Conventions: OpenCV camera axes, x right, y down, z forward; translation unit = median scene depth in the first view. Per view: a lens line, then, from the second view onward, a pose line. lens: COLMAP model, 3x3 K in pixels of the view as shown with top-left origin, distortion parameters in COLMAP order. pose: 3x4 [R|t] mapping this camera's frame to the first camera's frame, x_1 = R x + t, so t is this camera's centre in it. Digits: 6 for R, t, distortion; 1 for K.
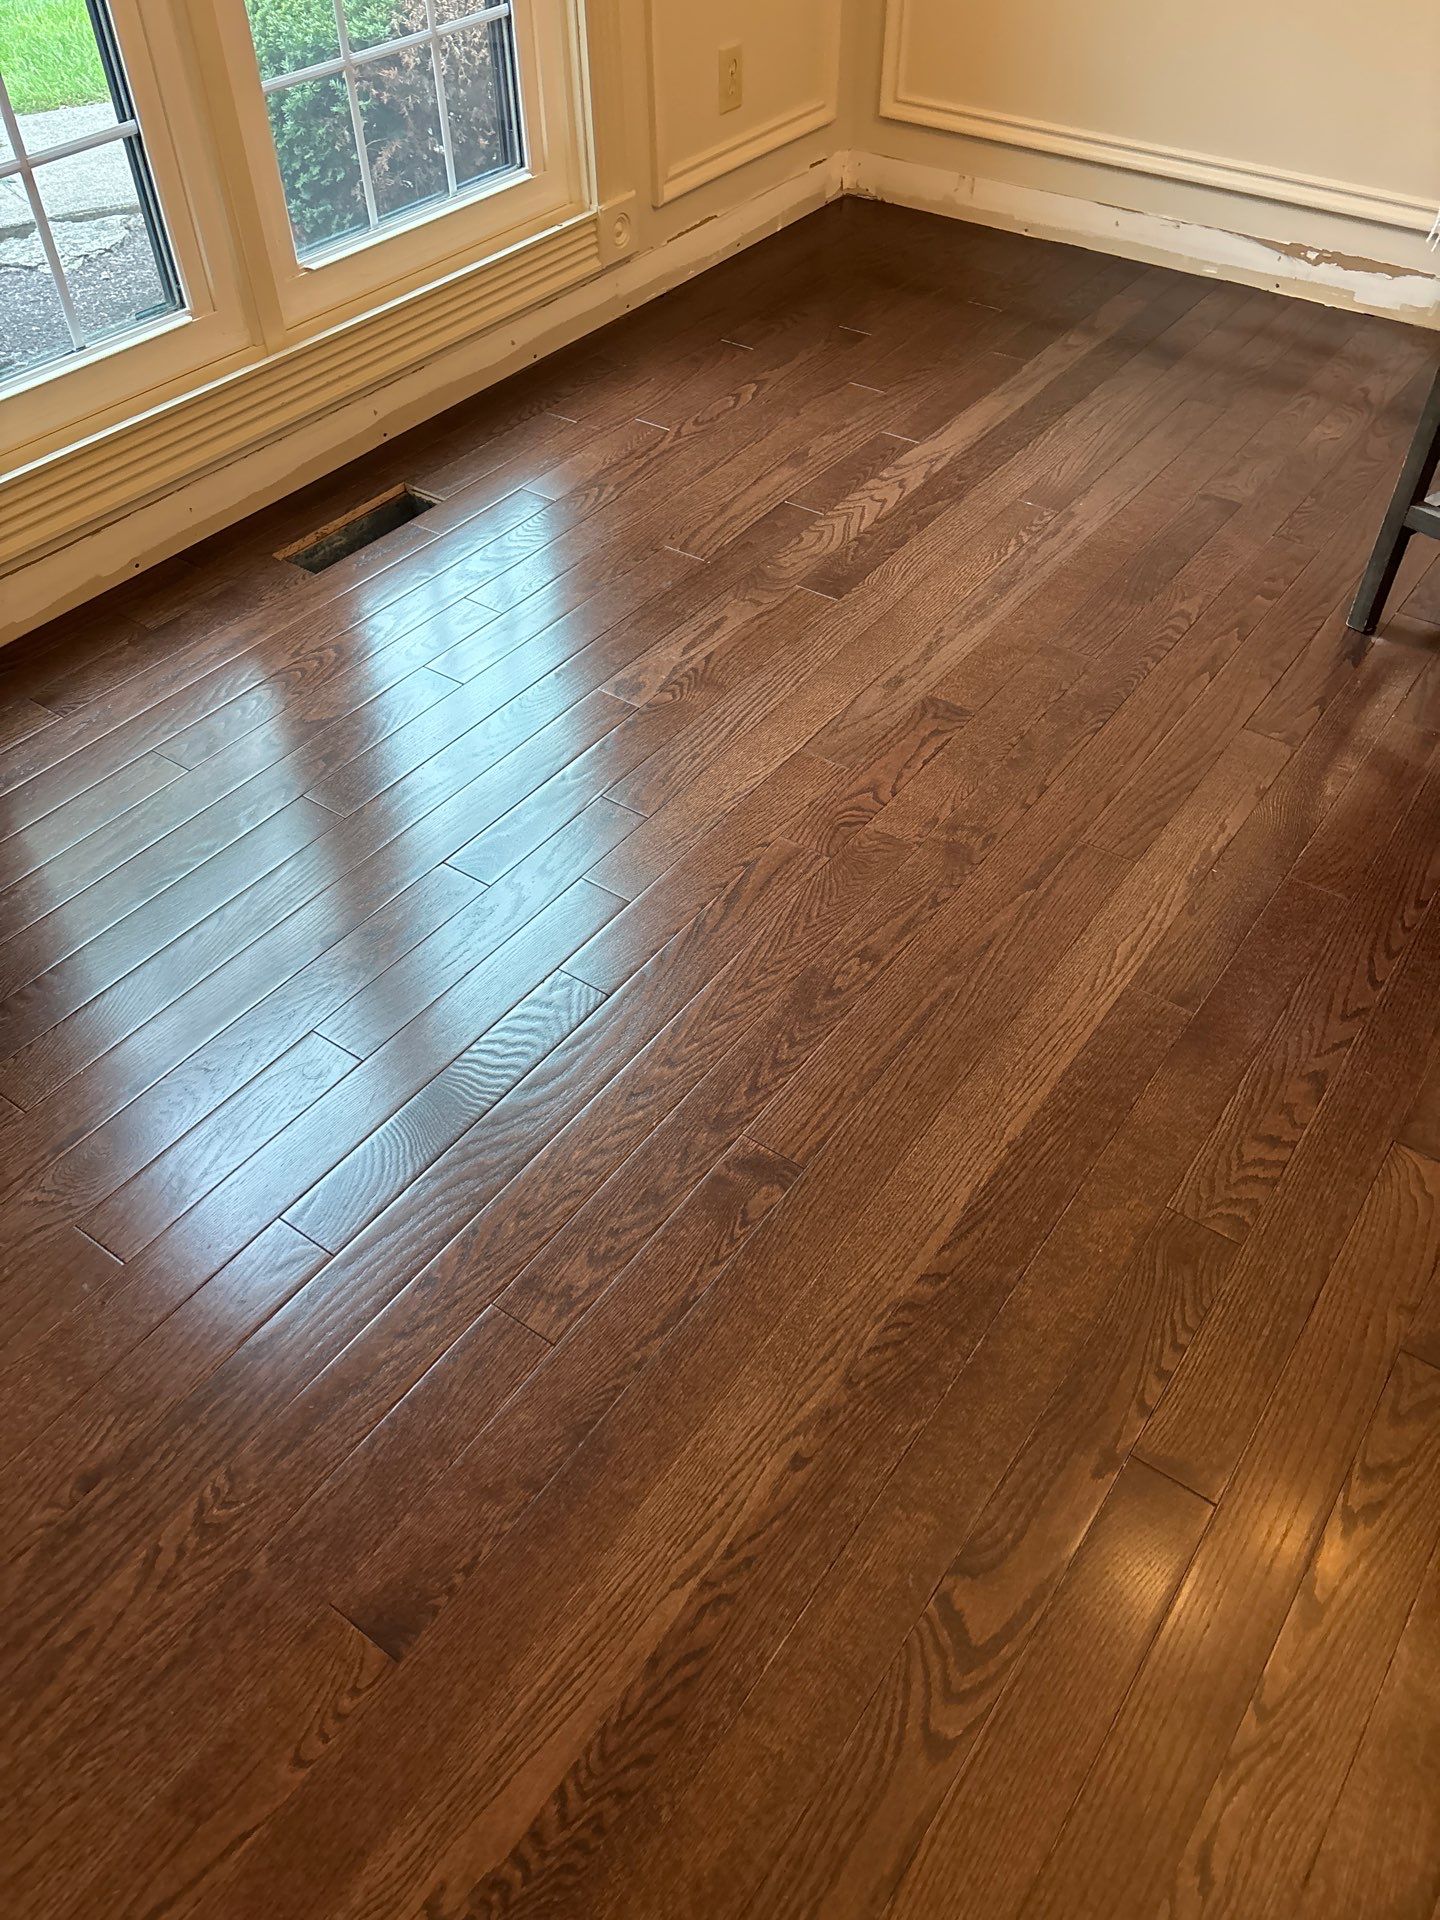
lens RADIAL K [[1456.4, 0, 732.2], [0, 1456.4, 957.8], [0, 0, 1]] dist [0.067107, -0.080280]
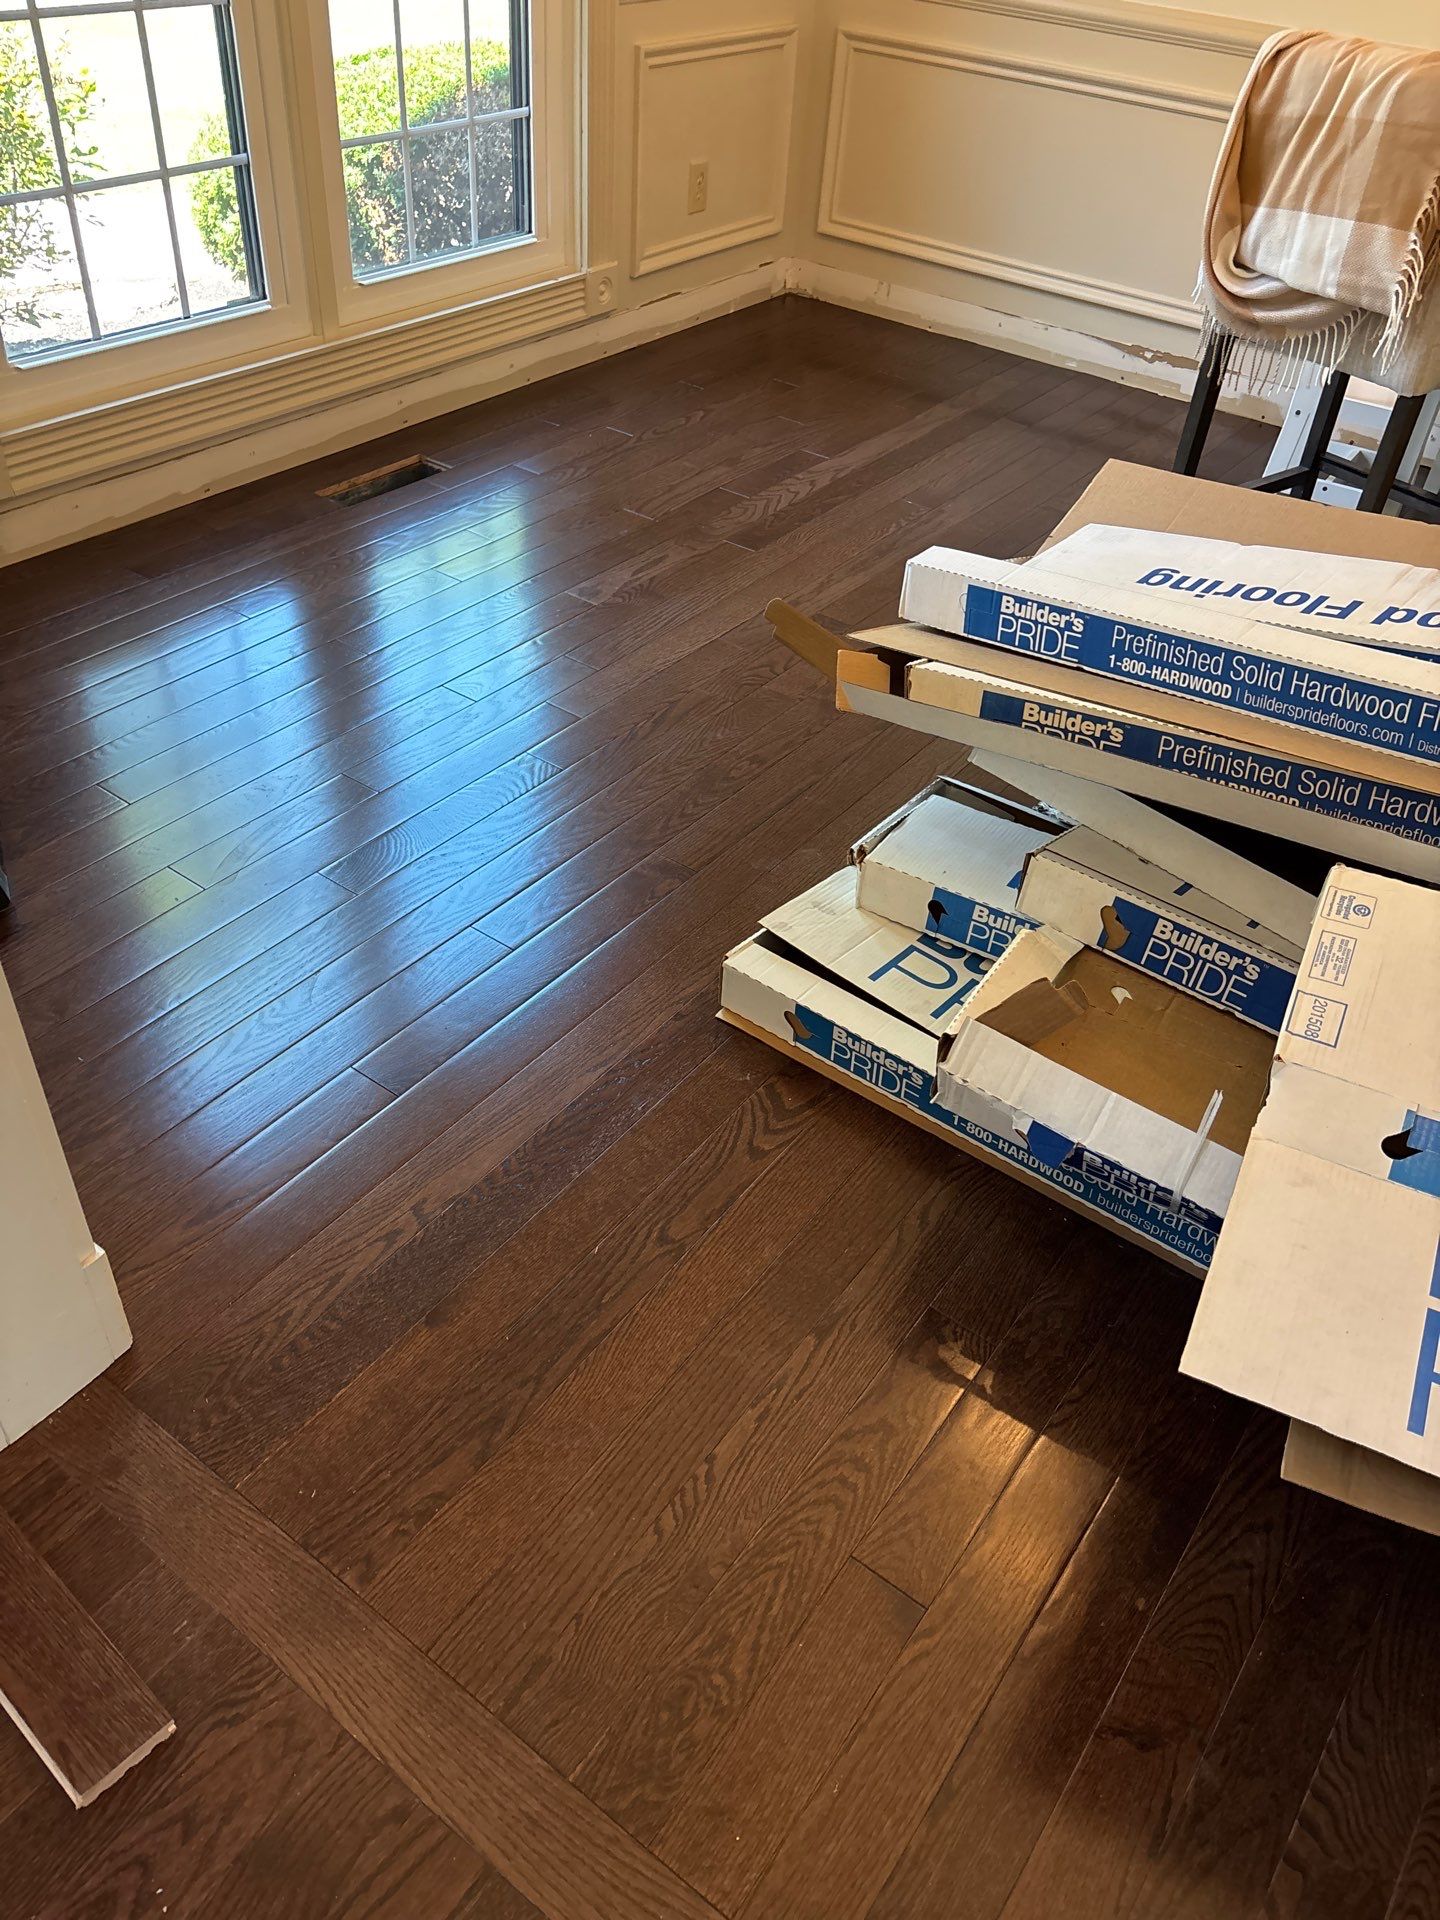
lens RADIAL K [[1456.4, 0, 726.1], [0, 1456.4, 943.5], [0, 0, 1]] dist [0.067107, -0.080280]
pose [[0.997526, 0.059779, 0.036988, 0.018438], [-0.055573, 0.992830, -0.105827, 0.226337], [-0.043049, 0.103510, 0.993696, -0.236565]]
